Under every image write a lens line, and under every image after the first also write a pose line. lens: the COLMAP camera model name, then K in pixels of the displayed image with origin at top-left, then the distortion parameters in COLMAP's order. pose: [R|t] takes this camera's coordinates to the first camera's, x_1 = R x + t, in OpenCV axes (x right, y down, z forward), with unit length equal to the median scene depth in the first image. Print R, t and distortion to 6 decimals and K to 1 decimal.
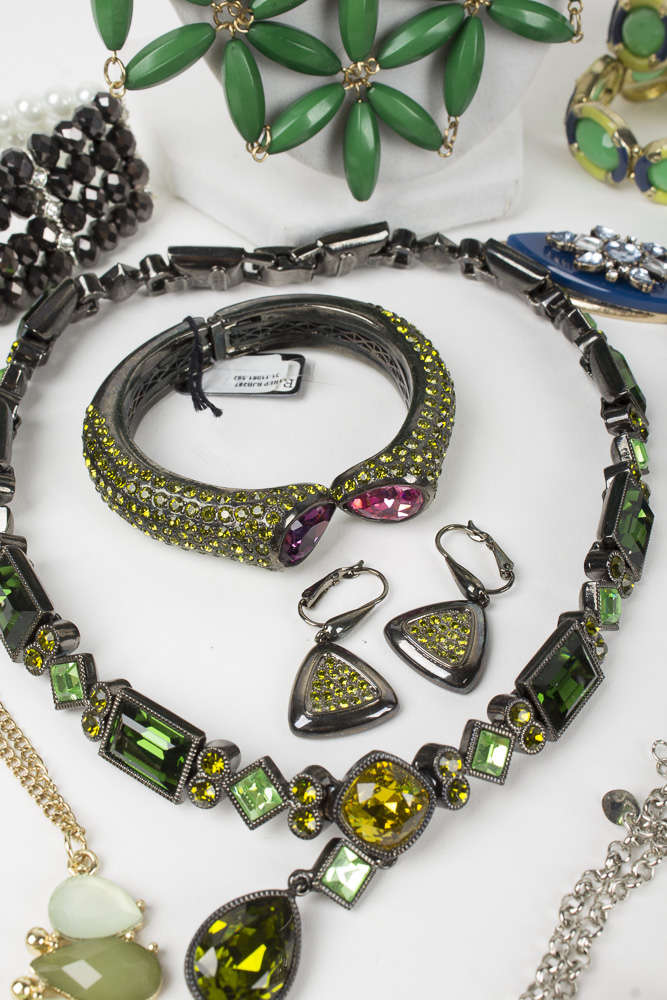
lens RADIAL K [[1340.8, 0, 342.4], [0, 1340.8, 503.3], [0, 0, 1]] dist [-0.062184, 0.000000]
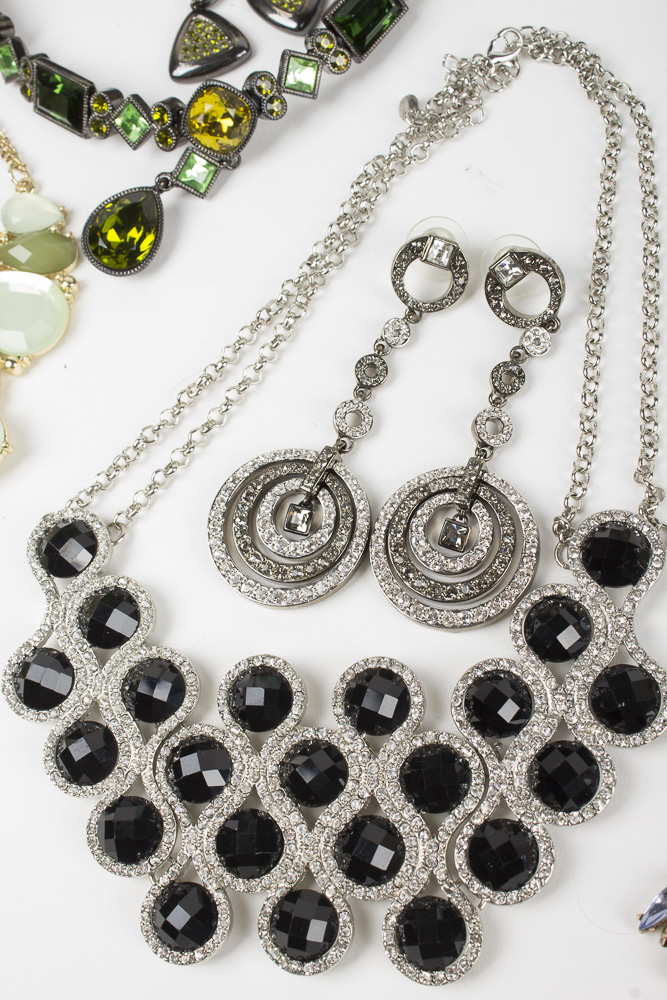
lens RADIAL K [[1340.8, 0, 333.7], [0, 1340.8, 497.8], [0, 0, 1]] dist [-0.062184, 0.000000]
pose [[0.976118, -0.044682, -0.212598, 0.308526], [0.122780, 0.920801, 0.370203, 0.068053], [0.179219, -0.387464, 0.904296, -0.263034]]
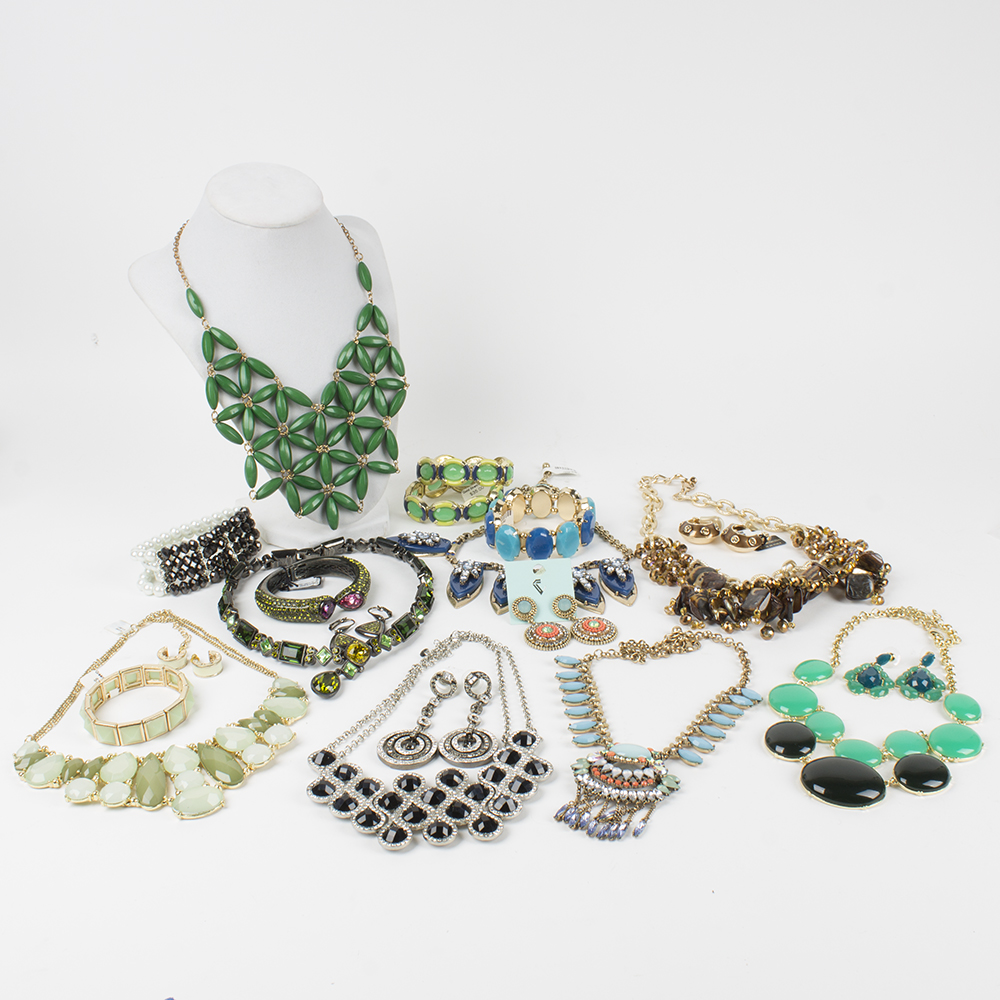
lens RADIAL K [[1252.8, 0, 503.2], [0, 1252.8, 497.8], [0, 0, 1]] dist [-0.185481, 0.000000]
pose [[0.980544, -0.113147, 0.160412, -0.059494], [0.166092, 0.913764, -0.370742, 0.882633], [-0.104630, 0.390172, 0.914778, -1.778845]]
